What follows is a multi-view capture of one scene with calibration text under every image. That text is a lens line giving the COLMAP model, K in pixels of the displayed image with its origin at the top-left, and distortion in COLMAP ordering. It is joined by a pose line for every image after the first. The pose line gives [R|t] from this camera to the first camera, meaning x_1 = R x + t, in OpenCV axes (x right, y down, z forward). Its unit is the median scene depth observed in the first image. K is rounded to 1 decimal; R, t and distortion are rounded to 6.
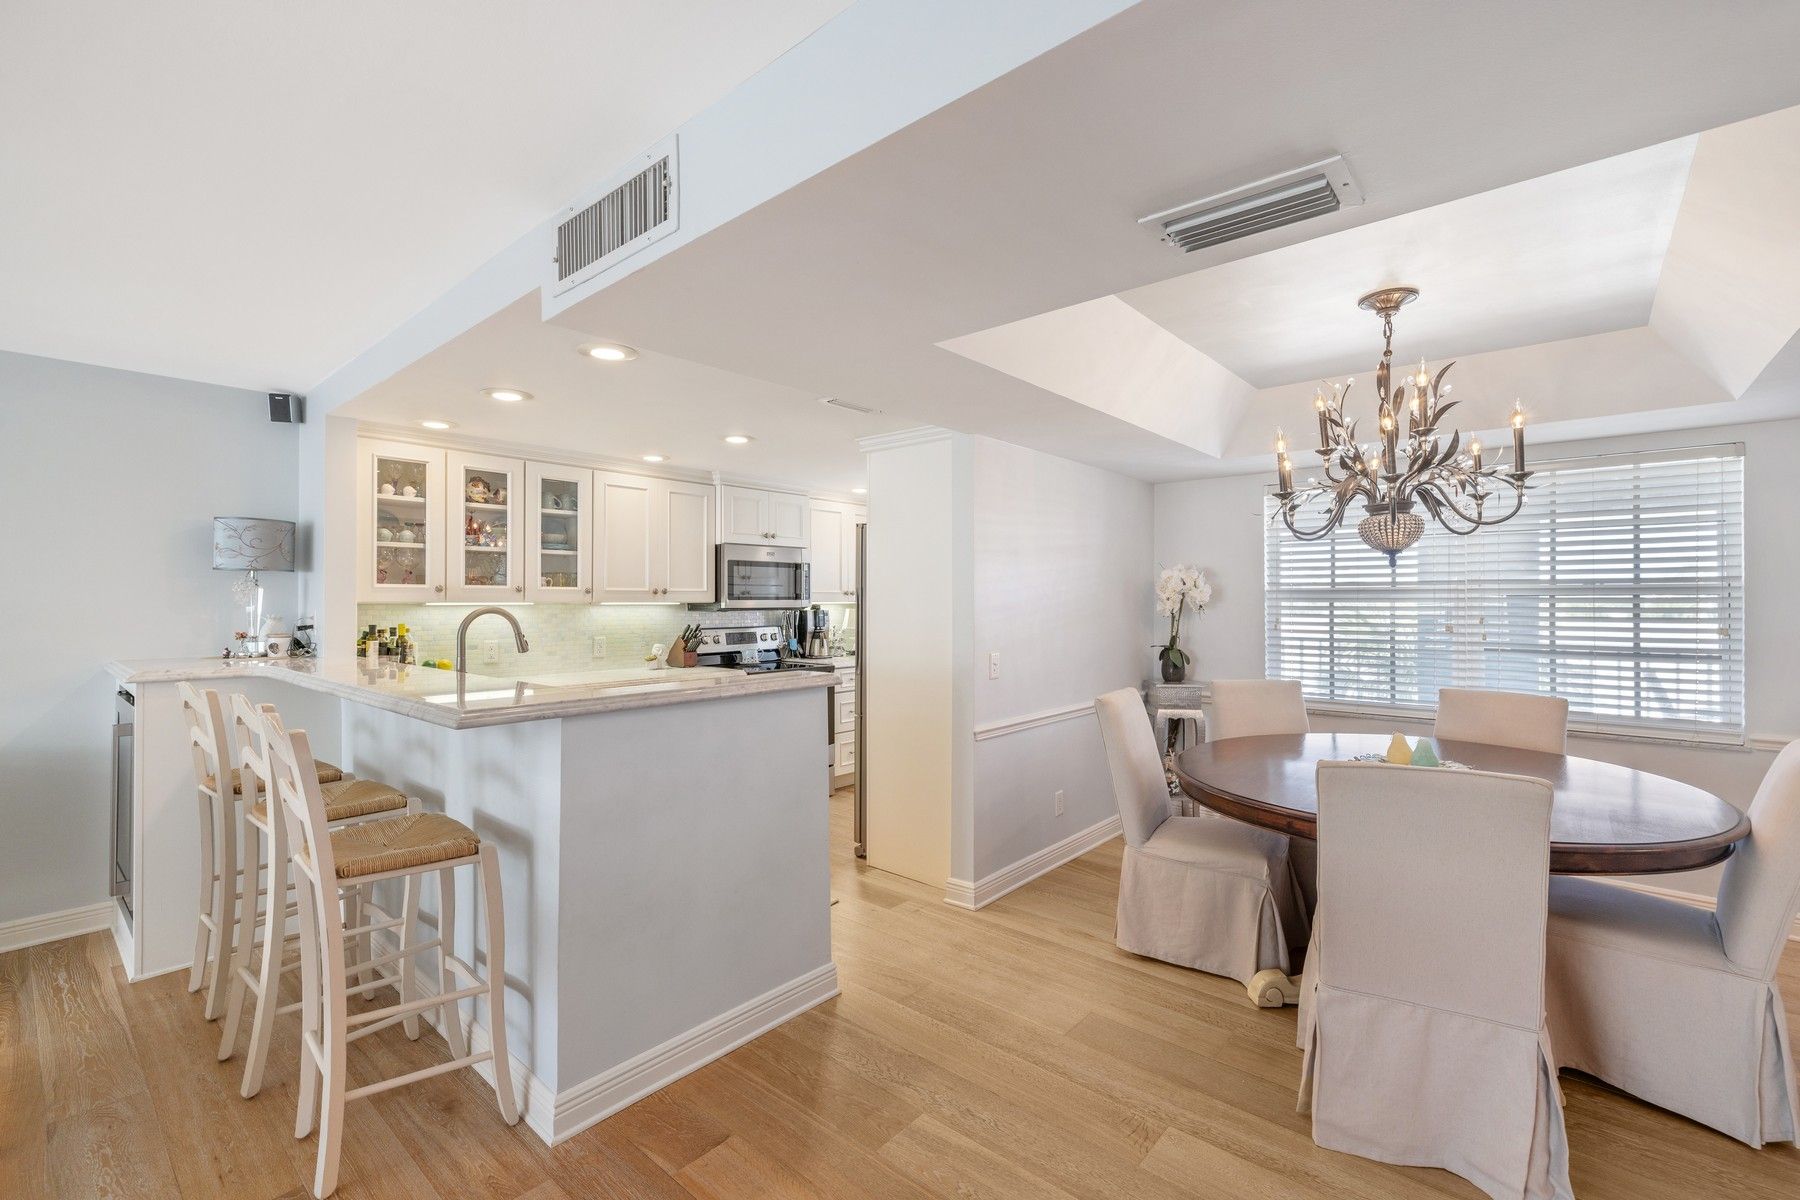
lens RADIAL K [[778.7, 0, 888.4], [0, 778.7, 593.8], [0, 0, 1]] dist [0.001501, -0.000491]
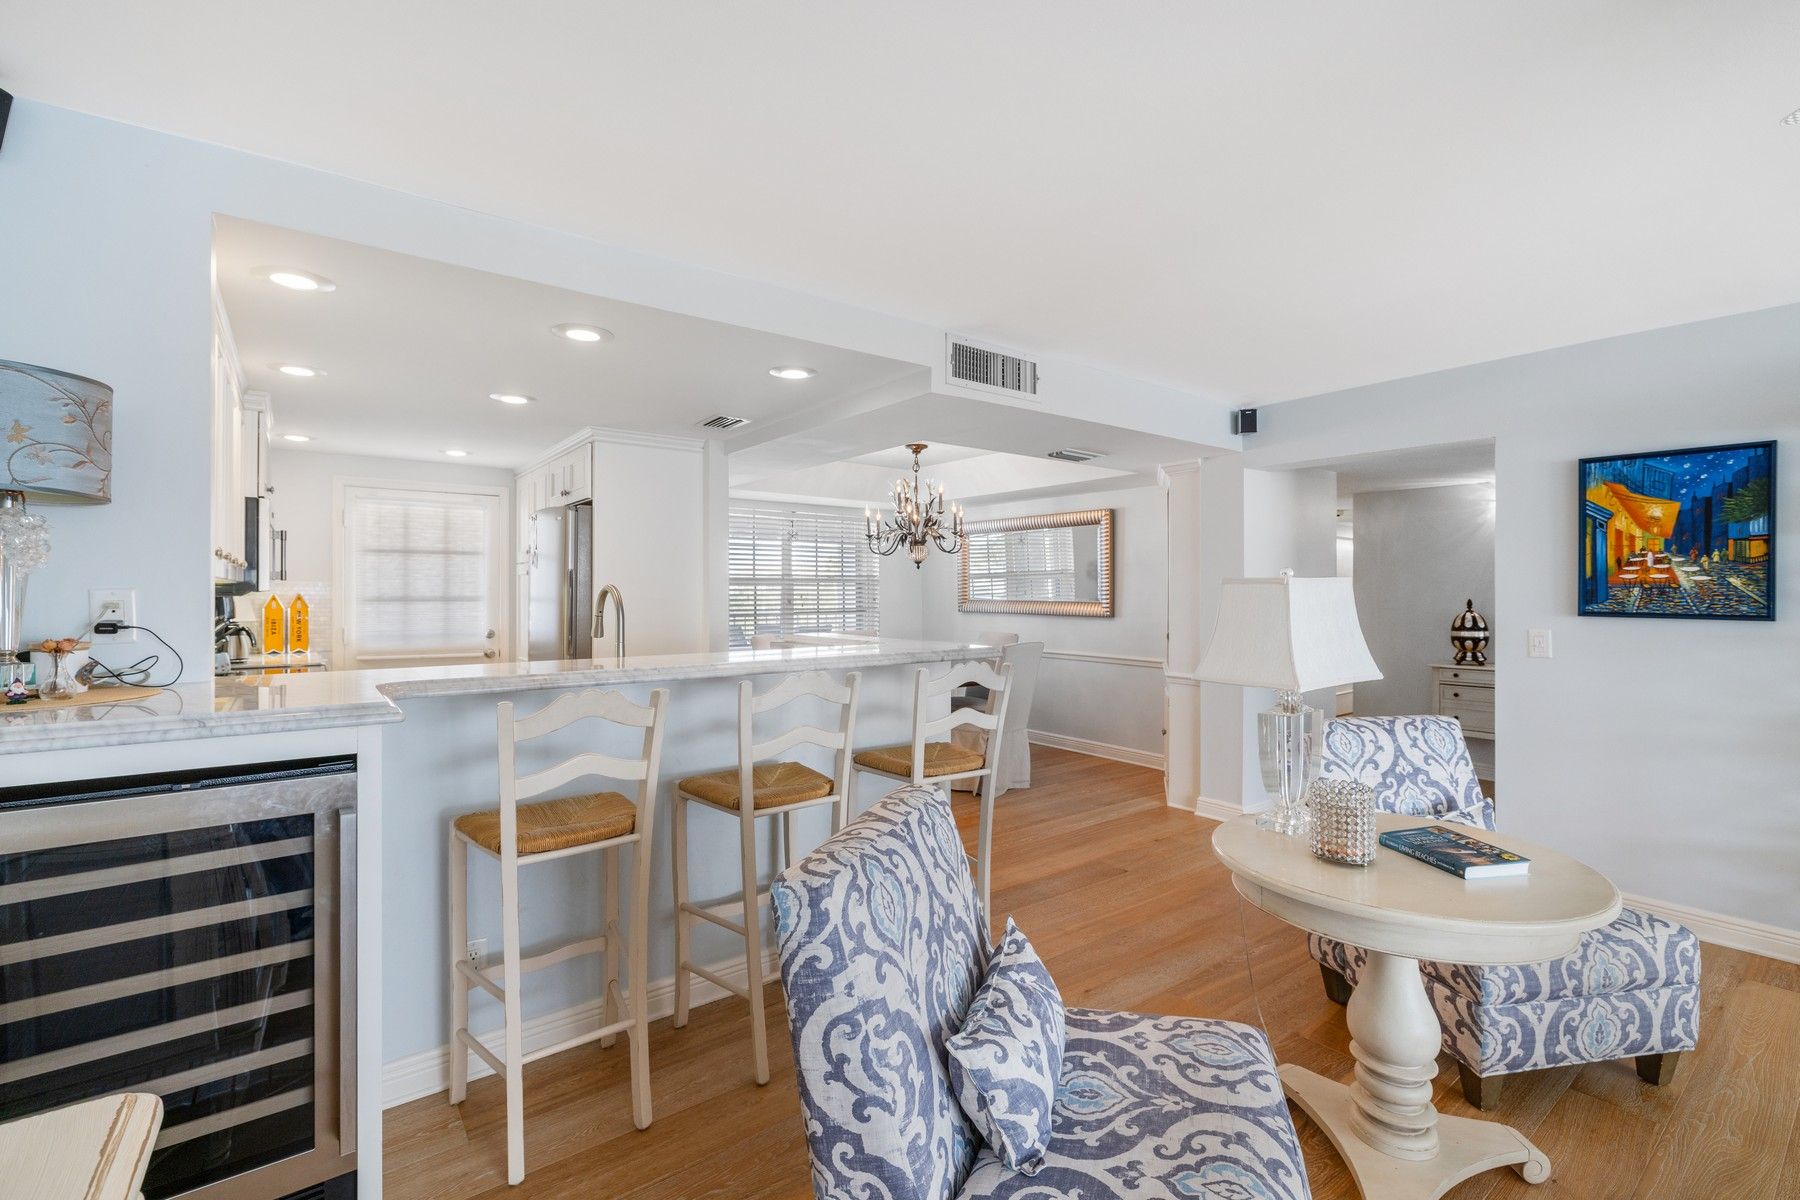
lens RADIAL K [[795.9, 0, 889.0], [0, 795.9, 590.2], [0, 0, 1]] dist [-0.003939, -0.000544]
pose [[0.206192, 0.000343, 0.978511, -0.854952], [-0.008838, 0.999960, 0.001512, 0.012510], [-0.978472, -0.008959, 0.206187, 0.333394]]
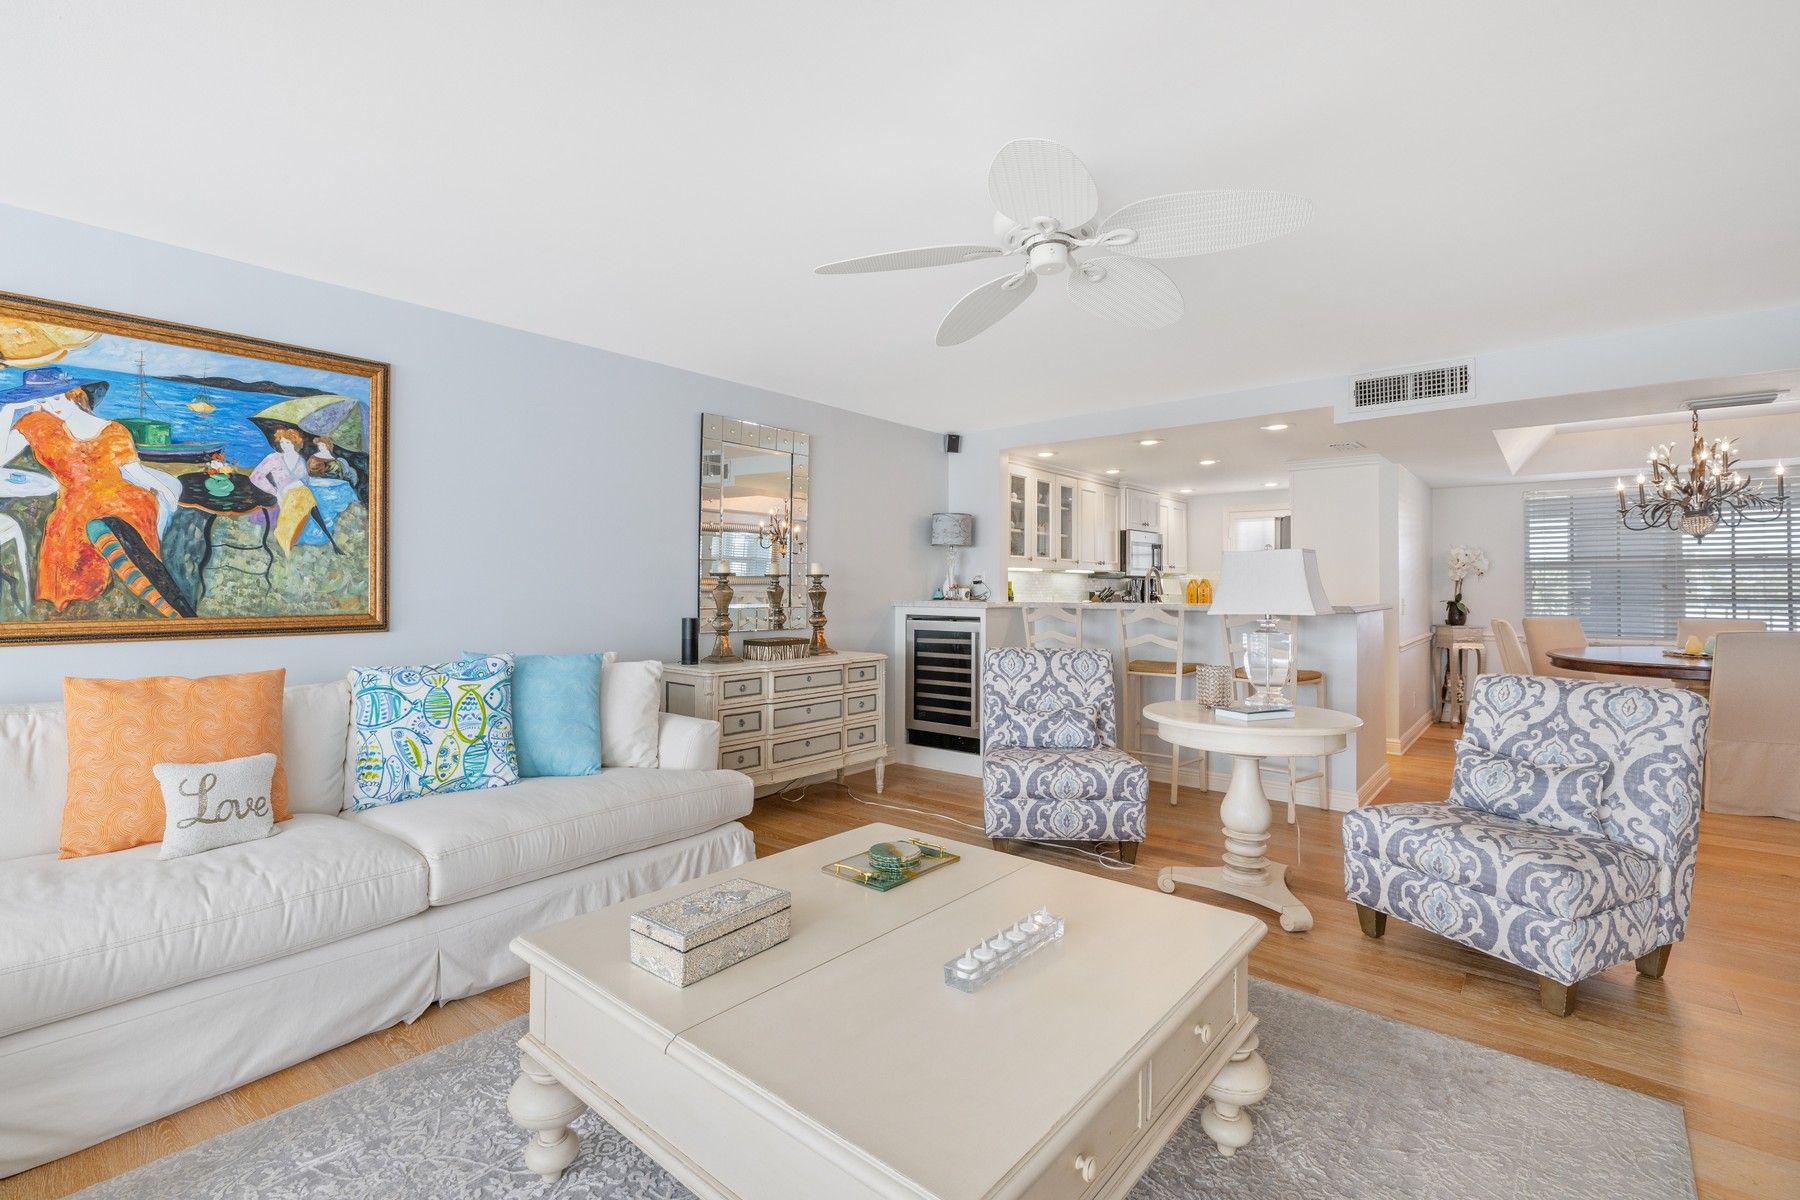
lens RADIAL K [[795.9, 0, 887.9], [0, 795.9, 581.7], [0, 0, 1]] dist [-0.003939, -0.000544]
pose [[0.999786, 0.001573, 0.020619, -0.734978], [-0.001597, 0.999998, 0.001148, 0.031042], [-0.020617, -0.001181, 0.999787, -0.473497]]
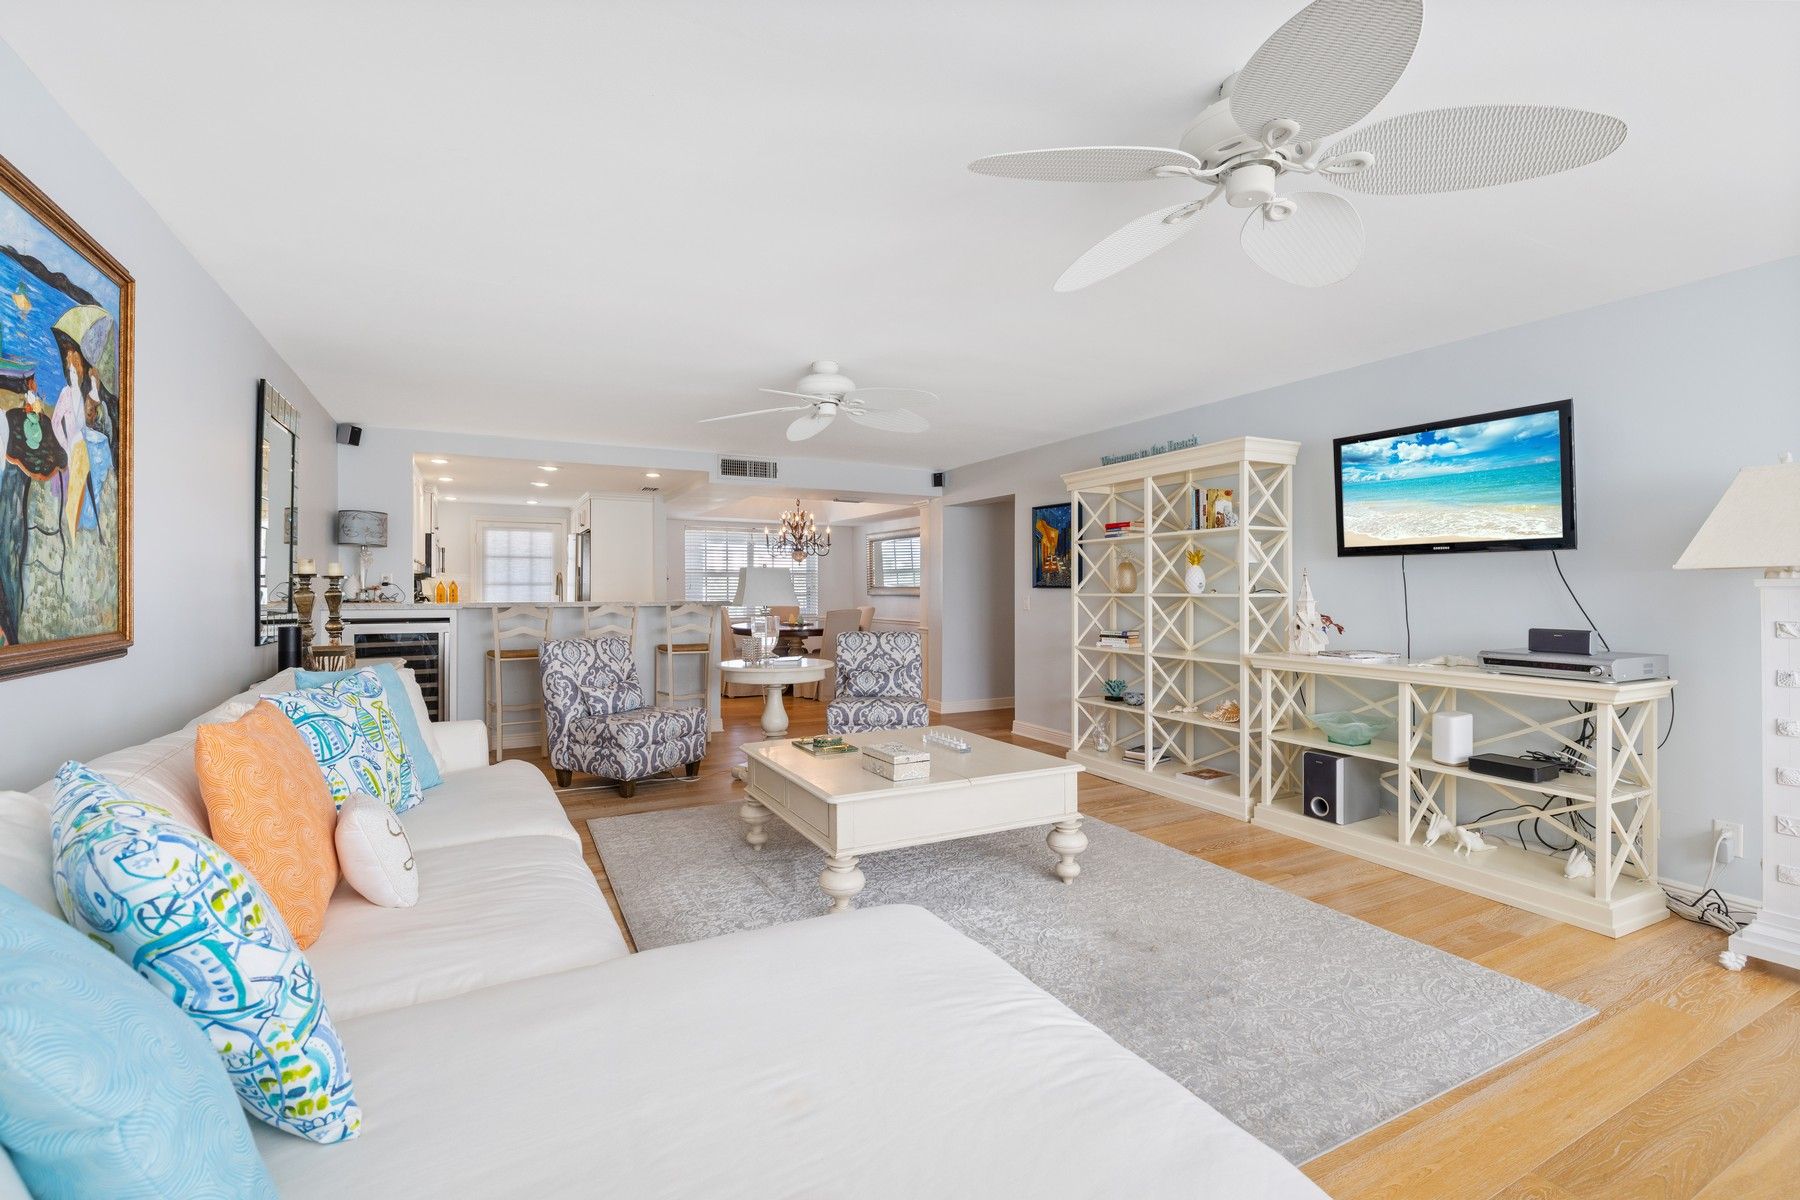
lens RADIAL K [[795.9, 0, 878.6], [0, 795.9, 593.4], [0, 0, 1]] dist [-0.003939, -0.000544]
pose [[0.371234, -0.005720, 0.928522, -1.409240], [-0.009006, 0.999912, 0.009761, 0.029116], [-0.928495, -0.011985, 0.371150, -0.376294]]
